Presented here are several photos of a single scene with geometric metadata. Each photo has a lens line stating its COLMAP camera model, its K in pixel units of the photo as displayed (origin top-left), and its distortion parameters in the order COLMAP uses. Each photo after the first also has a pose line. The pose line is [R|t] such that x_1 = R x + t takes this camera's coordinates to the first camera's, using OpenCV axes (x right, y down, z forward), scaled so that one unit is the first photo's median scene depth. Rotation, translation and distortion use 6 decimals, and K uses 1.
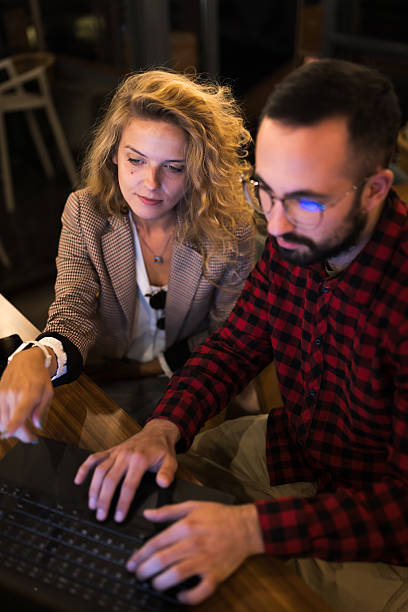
lens RADIAL K [[649.4, 0, 204.0], [0, 649.4, 306.0], [0, 0, 1]] dist [0.006846, -0.002353]
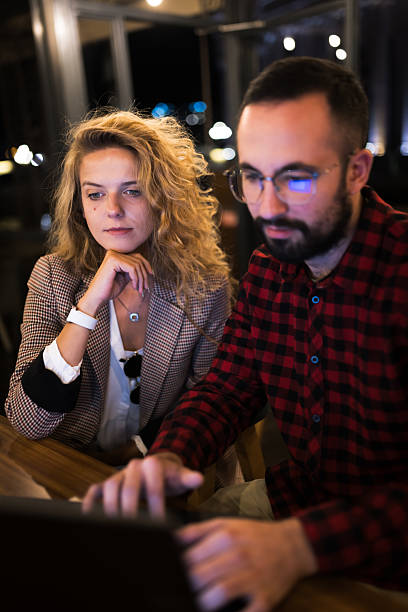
lens RADIAL K [[577.9, 0, 204.0], [0, 577.9, 306.0], [0, 0, 1]] dist [-0.004247, -0.000519]
pose [[0.987209, -0.081459, 0.137049, -0.096874], [0.119521, 0.947038, -0.298049, 0.221656], [-0.105512, 0.310617, 0.944661, 0.204550]]
